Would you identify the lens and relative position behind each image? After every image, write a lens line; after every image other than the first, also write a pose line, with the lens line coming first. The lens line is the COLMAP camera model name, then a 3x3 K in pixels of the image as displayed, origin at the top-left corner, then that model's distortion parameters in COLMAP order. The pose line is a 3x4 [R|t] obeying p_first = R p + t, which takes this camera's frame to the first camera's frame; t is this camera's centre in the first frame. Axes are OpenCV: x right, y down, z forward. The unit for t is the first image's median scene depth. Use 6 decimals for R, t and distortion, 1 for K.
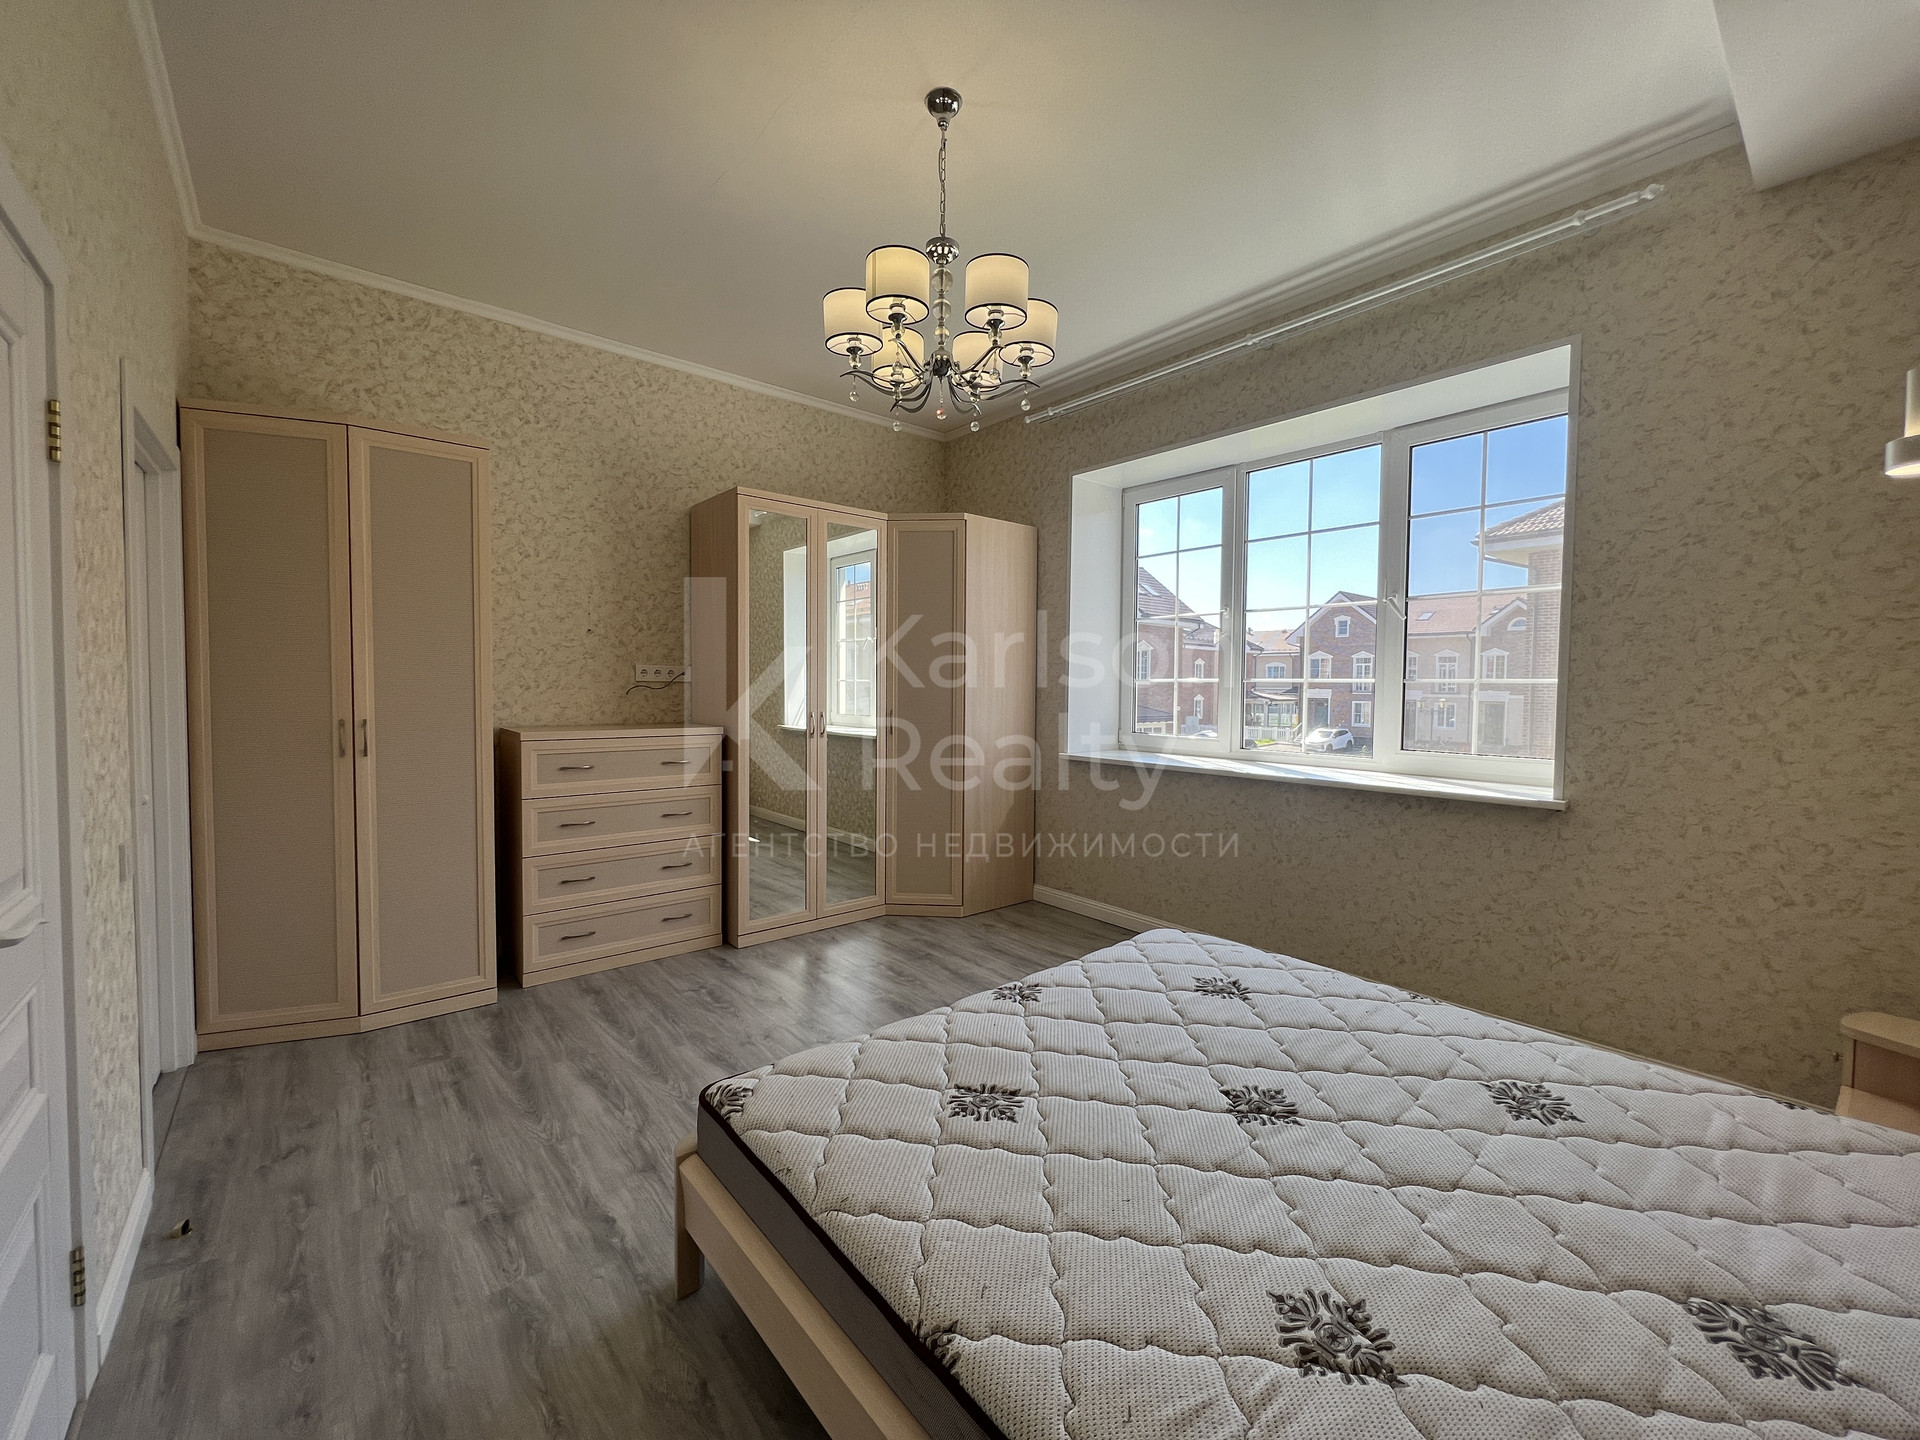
lens RADIAL K [[778.2, 0, 967.4], [0, 778.2, 713.2], [0, 0, 1]] dist [-0.004419, 0.001539]
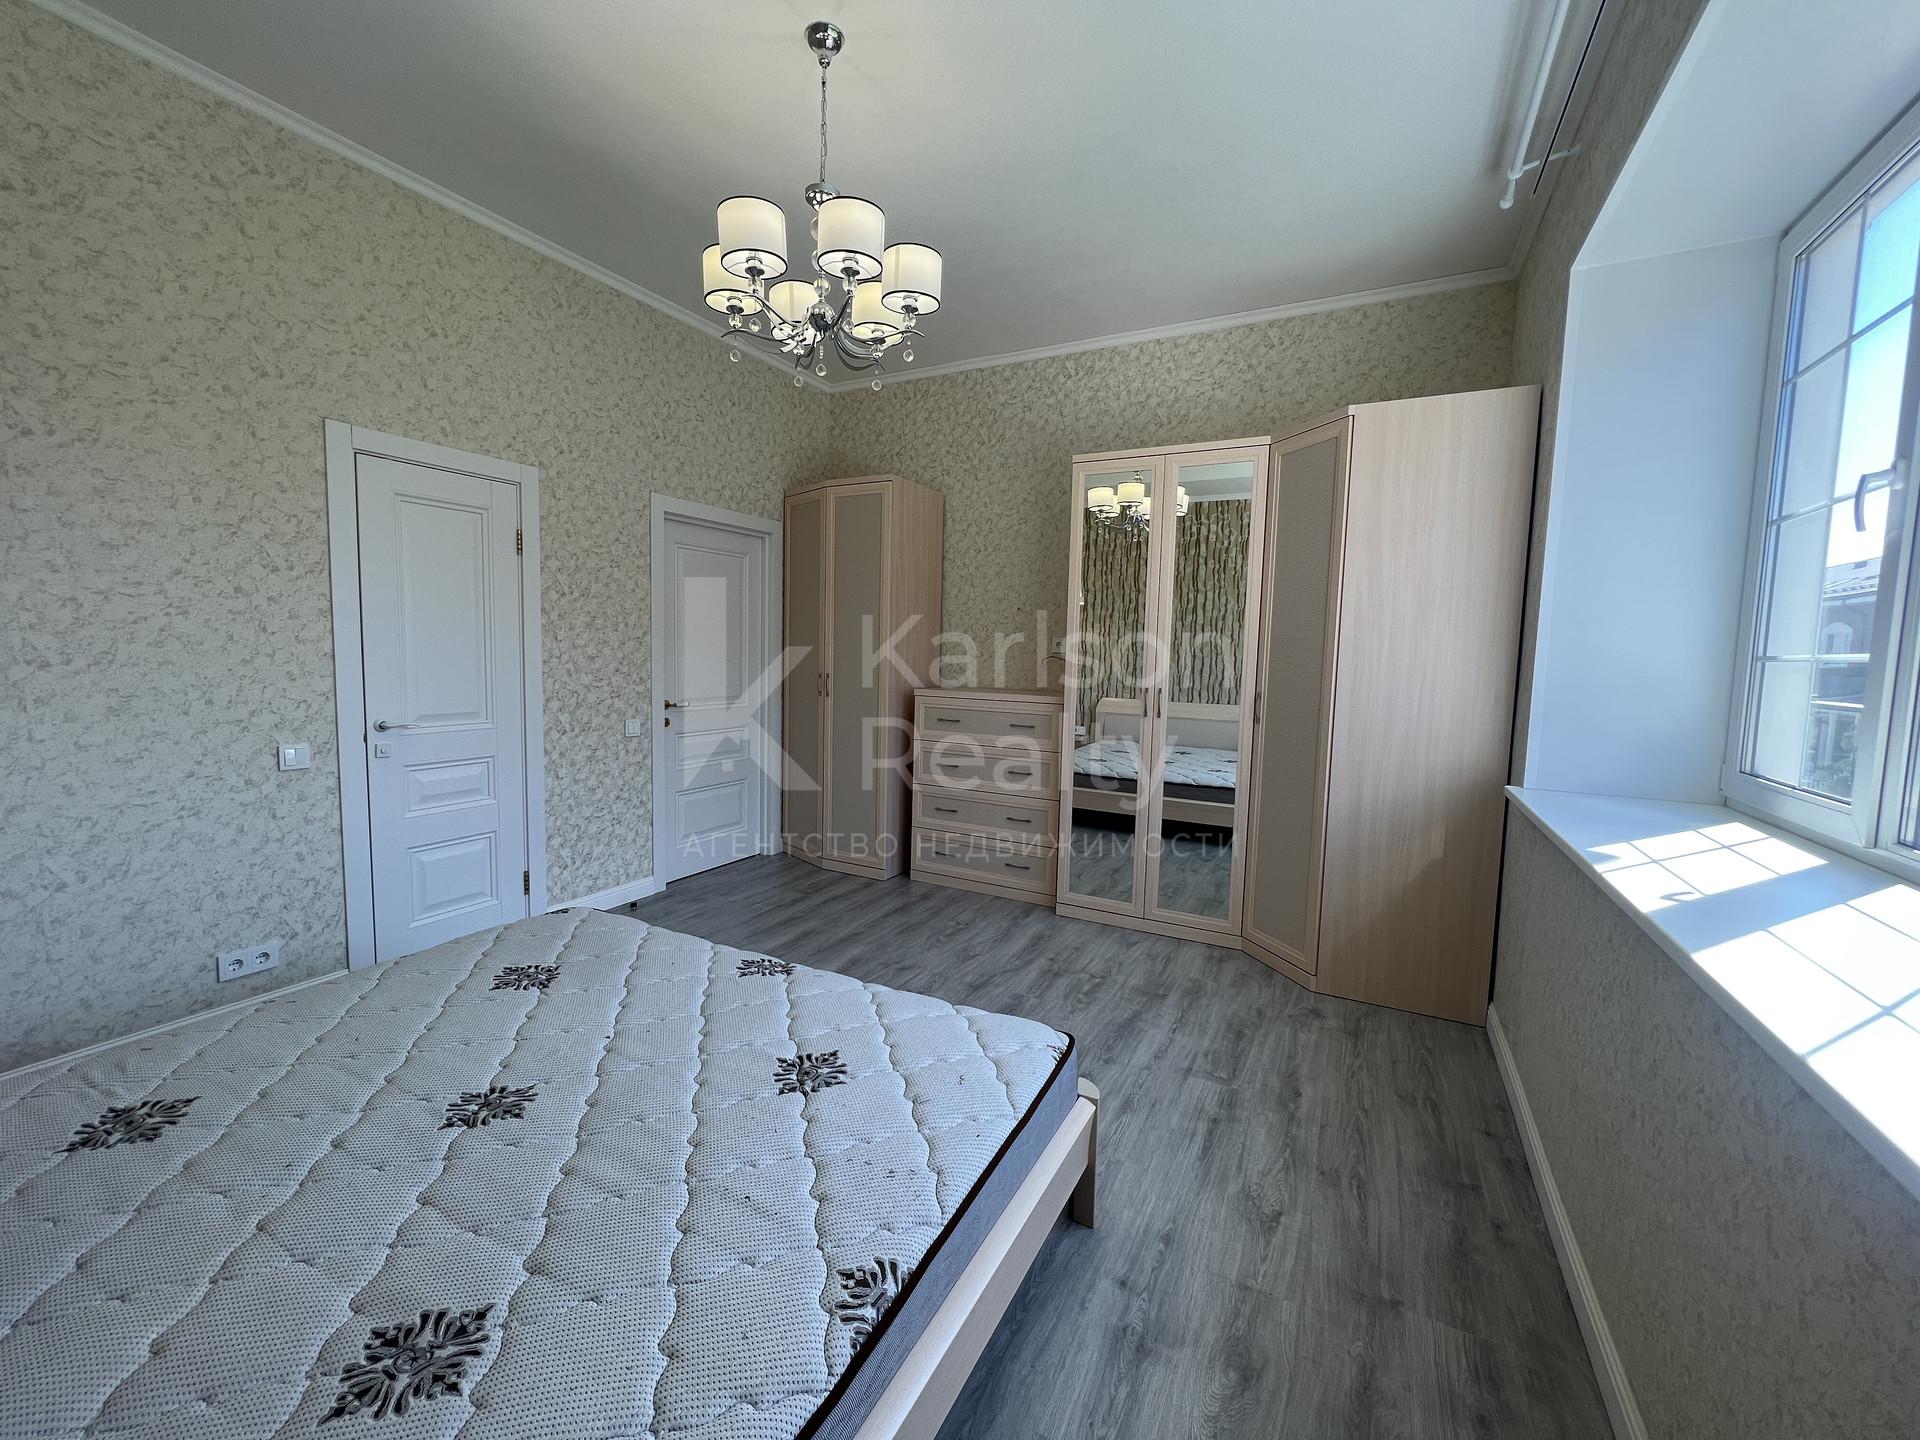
lens RADIAL K [[778.2, 0, 942.7], [0, 778.2, 716.1], [0, 0, 1]] dist [-0.004419, 0.001539]
pose [[0.350384, 0.079786, -0.933201, 0.677957], [-0.054524, 0.996413, 0.064719, -0.017835], [0.935018, 0.028206, 0.353478, 0.568632]]
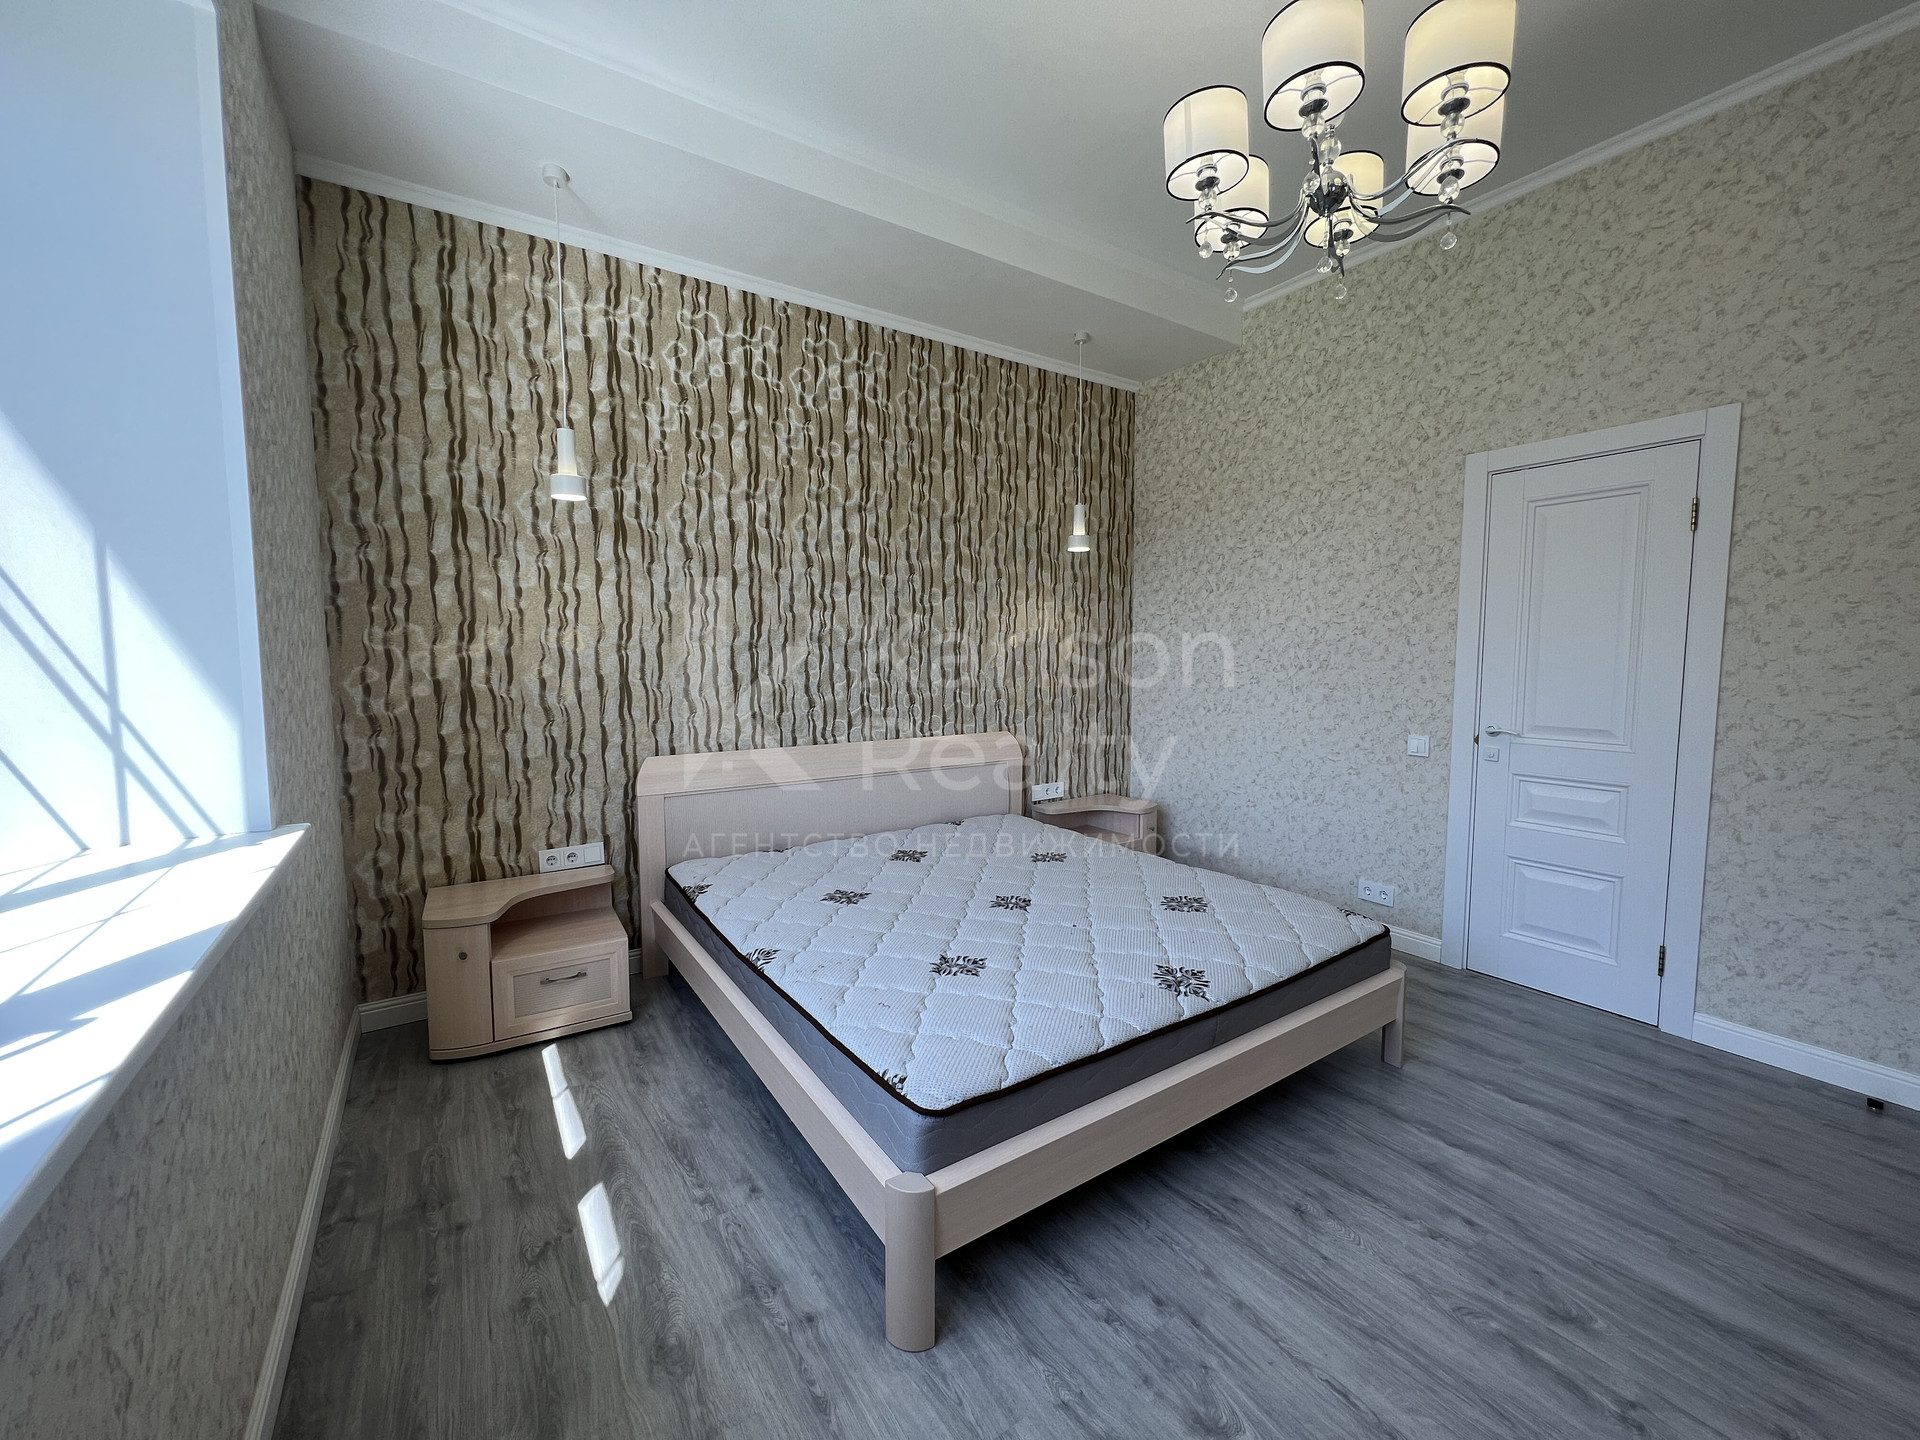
lens RADIAL K [[778.2, 0, 974.2], [0, 778.2, 724.6], [0, 0, 1]] dist [-0.004419, 0.001539]
pose [[-0.993987, -0.017913, 0.108023, 0.145075], [-0.004902, 0.992819, 0.119522, -0.029319], [-0.109388, 0.118274, -0.986937, 1.259831]]
